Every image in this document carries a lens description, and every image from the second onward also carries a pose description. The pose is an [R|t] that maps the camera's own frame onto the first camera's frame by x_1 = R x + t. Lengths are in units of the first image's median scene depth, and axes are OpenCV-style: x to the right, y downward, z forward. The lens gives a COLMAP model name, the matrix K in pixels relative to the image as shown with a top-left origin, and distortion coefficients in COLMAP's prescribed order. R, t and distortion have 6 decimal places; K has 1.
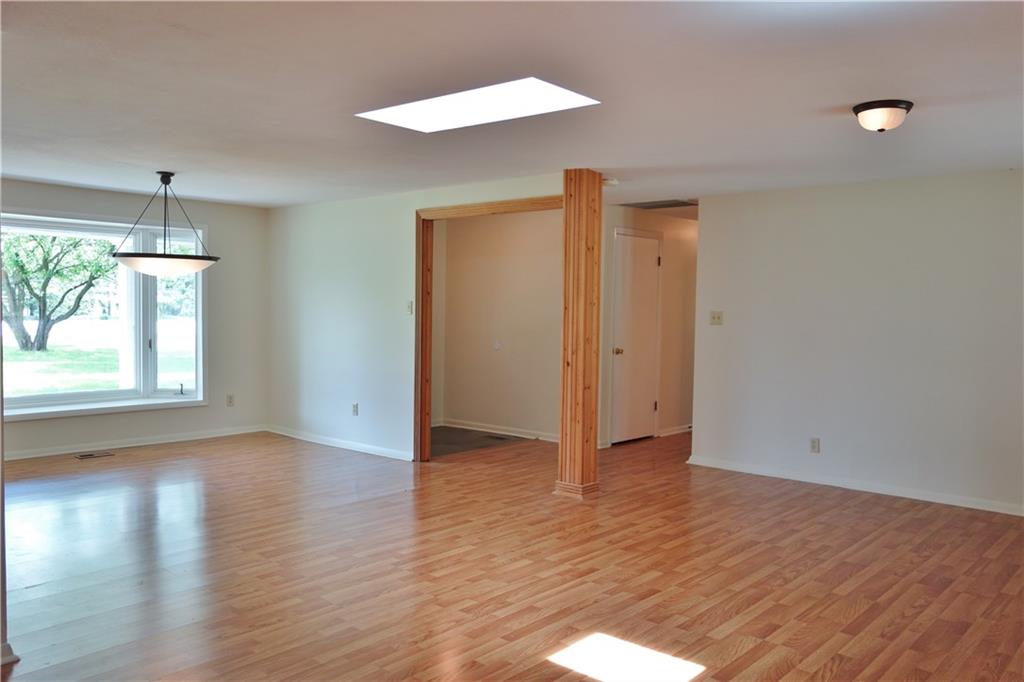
lens RADIAL K [[805.9, 0, 505.5], [0, 805.9, 341.1], [0, 0, 1]] dist [0.004489, -0.017251]
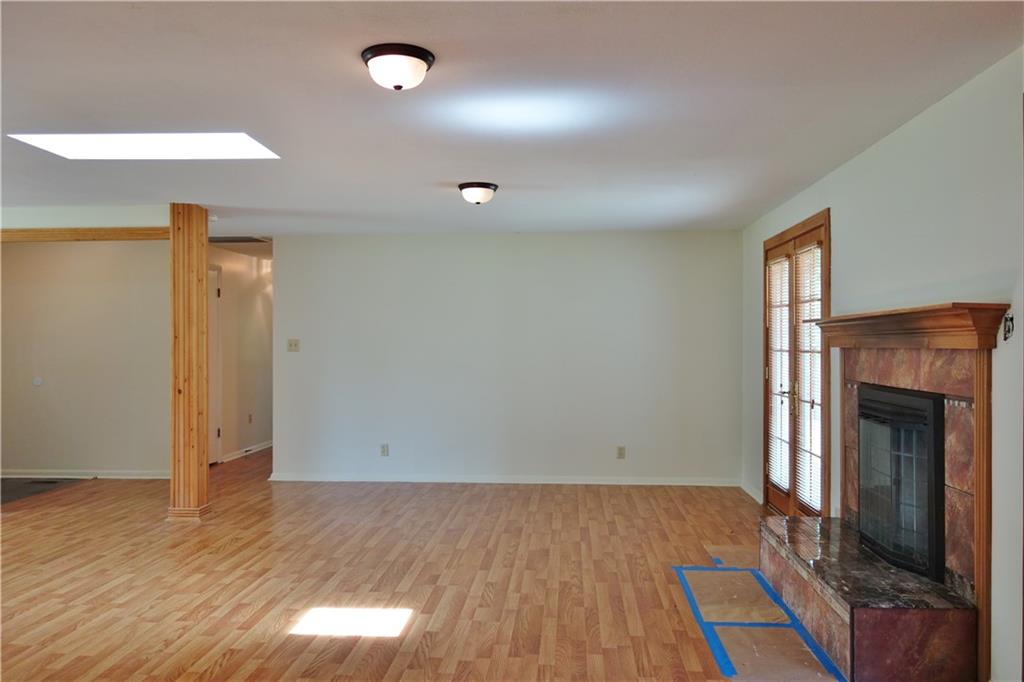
lens RADIAL K [[805.9, 0, 515.1], [0, 805.9, 341.2], [0, 0, 1]] dist [0.004489, -0.017251]
pose [[0.790845, -0.015386, 0.611824, -0.274672], [0.039516, 0.998882, -0.025959, 0.010323], [-0.610740, 0.044707, 0.790568, -0.097560]]
